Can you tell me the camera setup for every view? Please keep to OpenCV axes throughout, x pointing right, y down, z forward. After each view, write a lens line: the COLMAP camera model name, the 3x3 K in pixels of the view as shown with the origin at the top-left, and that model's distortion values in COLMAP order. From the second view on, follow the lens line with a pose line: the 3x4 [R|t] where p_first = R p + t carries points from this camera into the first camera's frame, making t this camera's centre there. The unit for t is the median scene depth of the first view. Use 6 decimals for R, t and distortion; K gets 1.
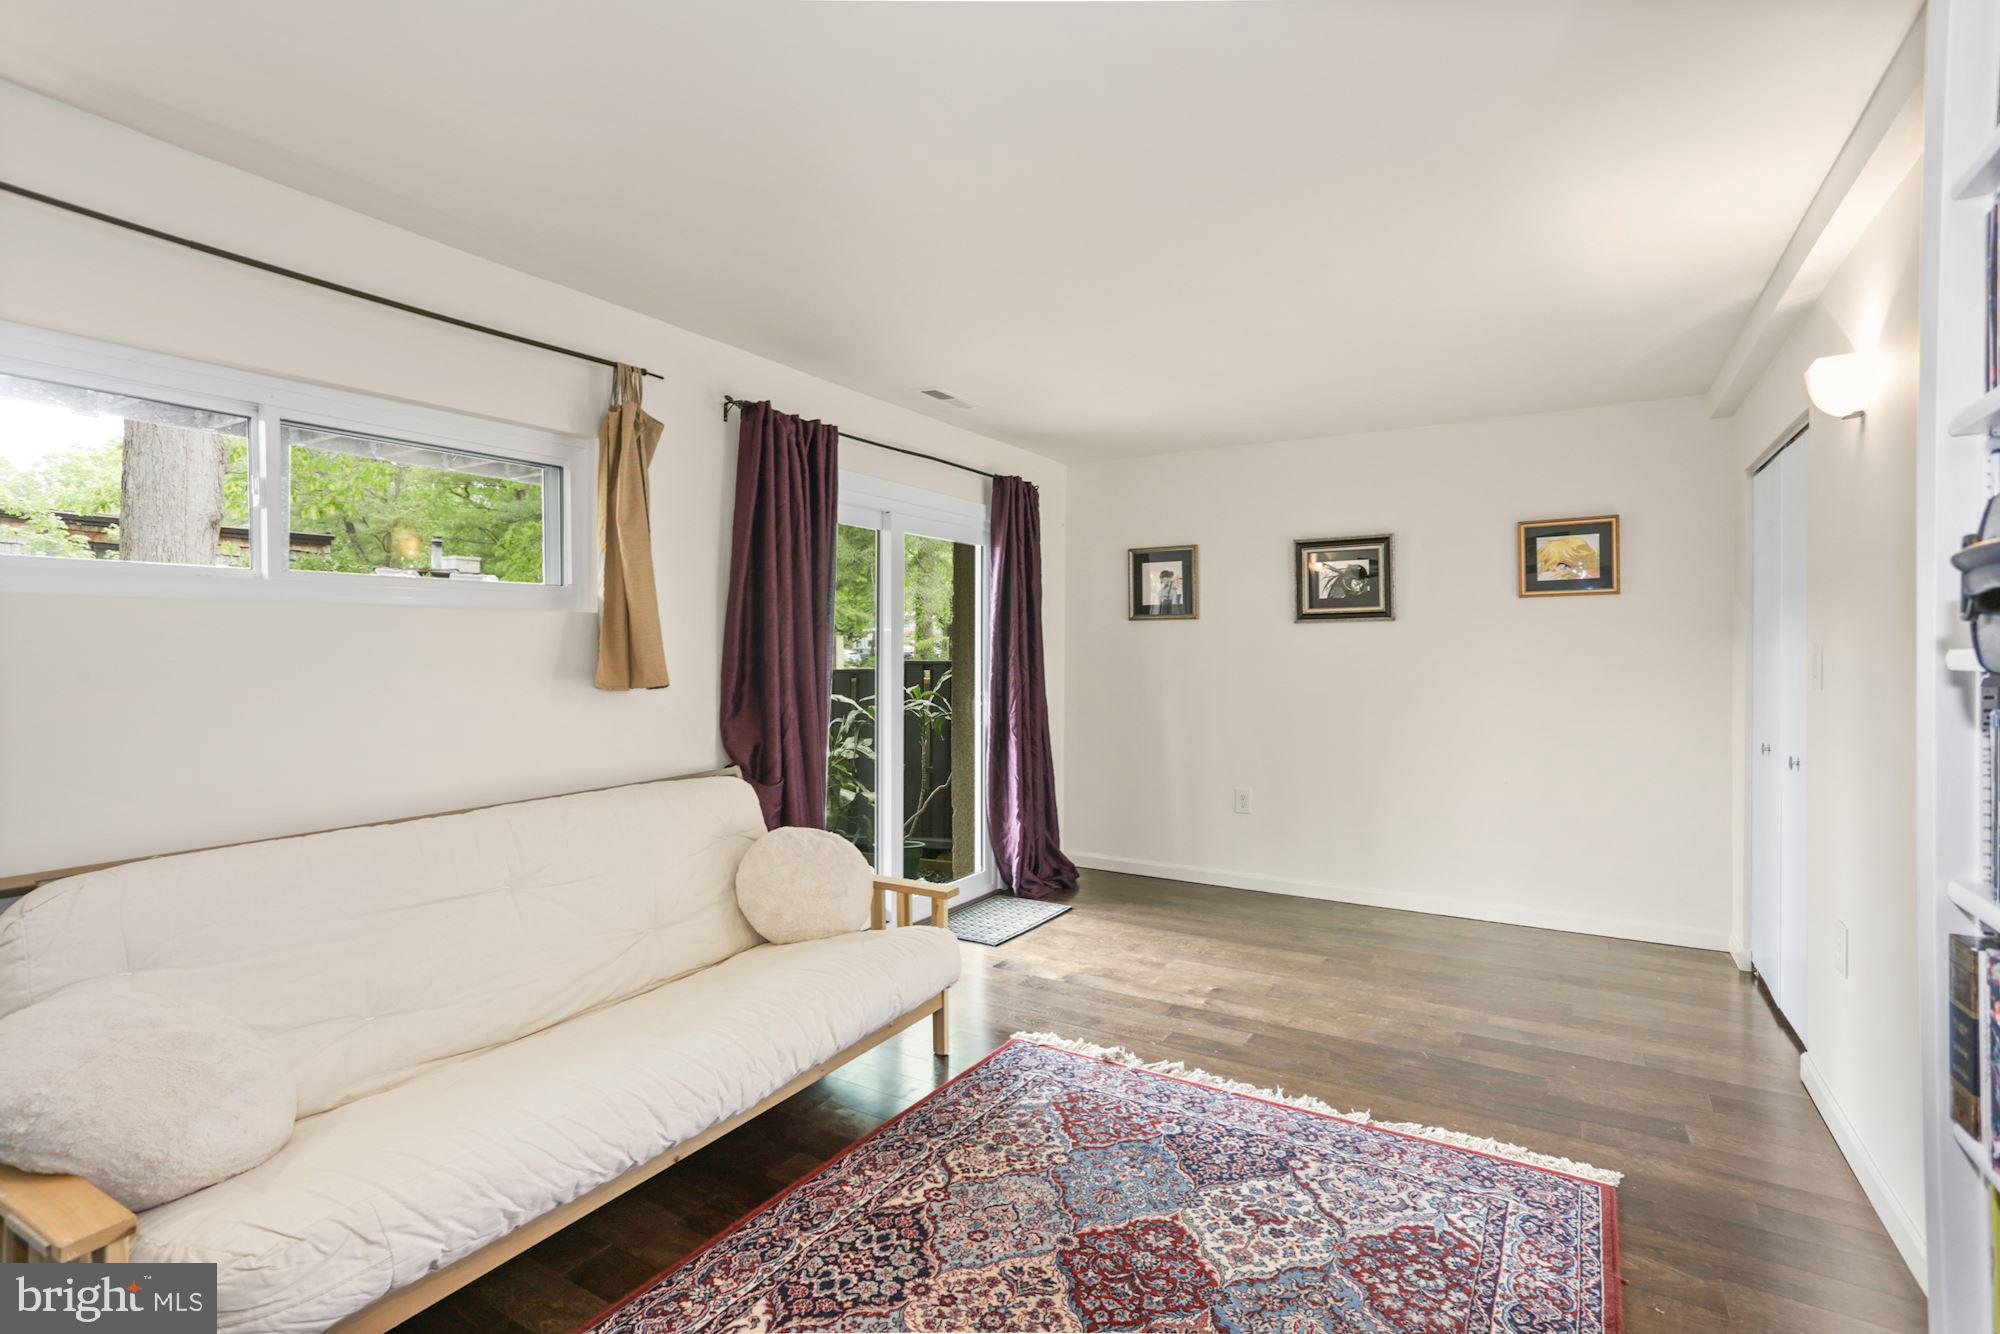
lens RADIAL K [[972.9, 0, 1002.5], [0, 972.9, 654.3], [0, 0, 1]] dist [-0.069643, 0.049501]
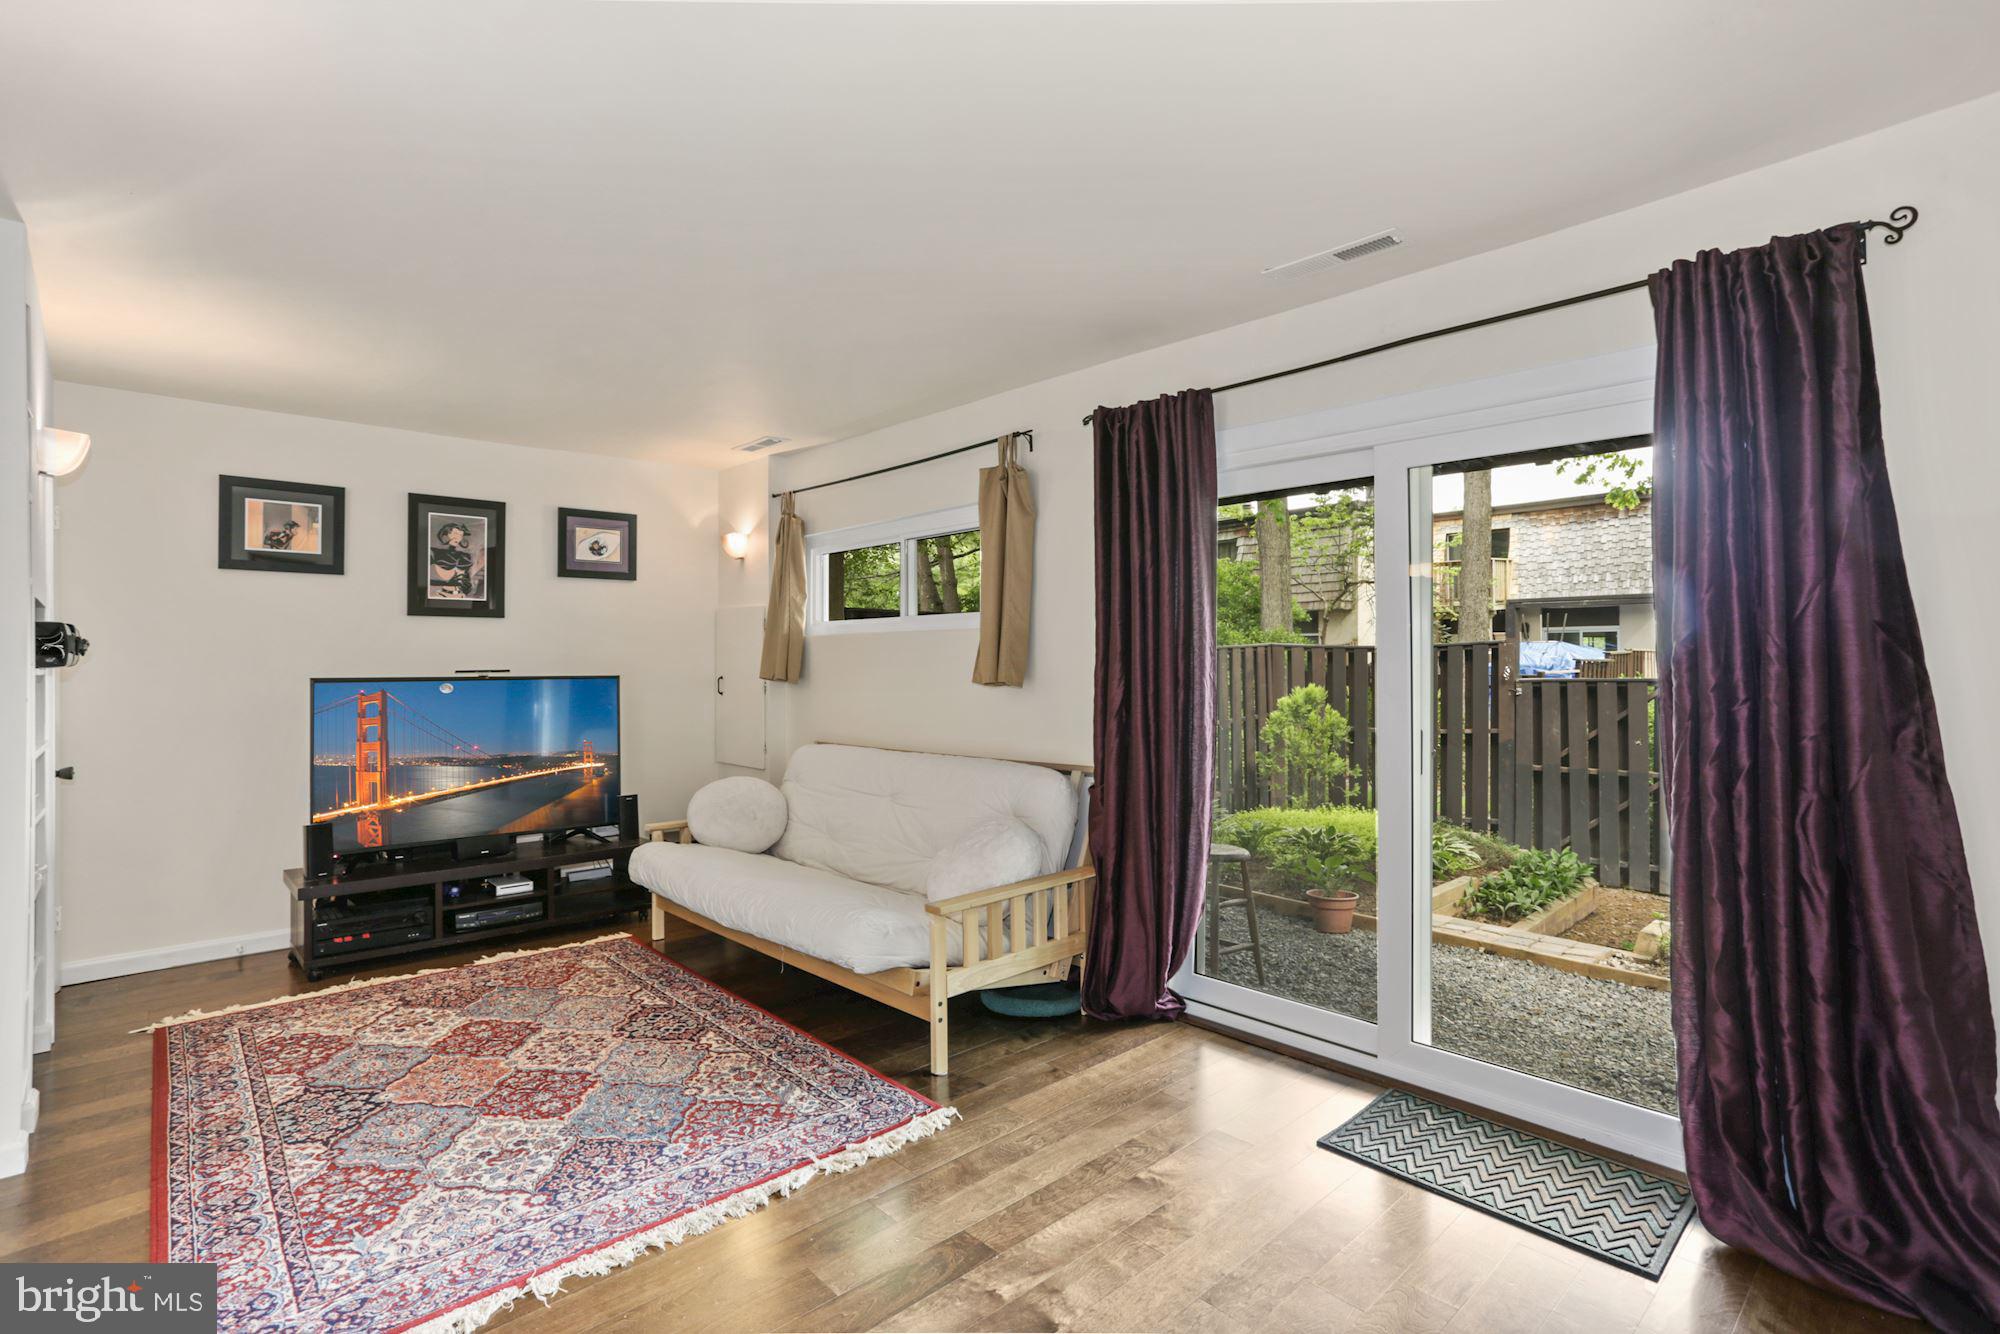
lens RADIAL K [[956.9, 0, 990.6], [0, 956.9, 634.9], [0, 0, 1]] dist [-0.047640, 0.031559]
pose [[-0.281093, -0.016416, -0.959540, 1.213334], [0.000939, 0.999848, -0.017381, -0.015890], [0.959680, -0.005787, -0.281035, 1.889766]]
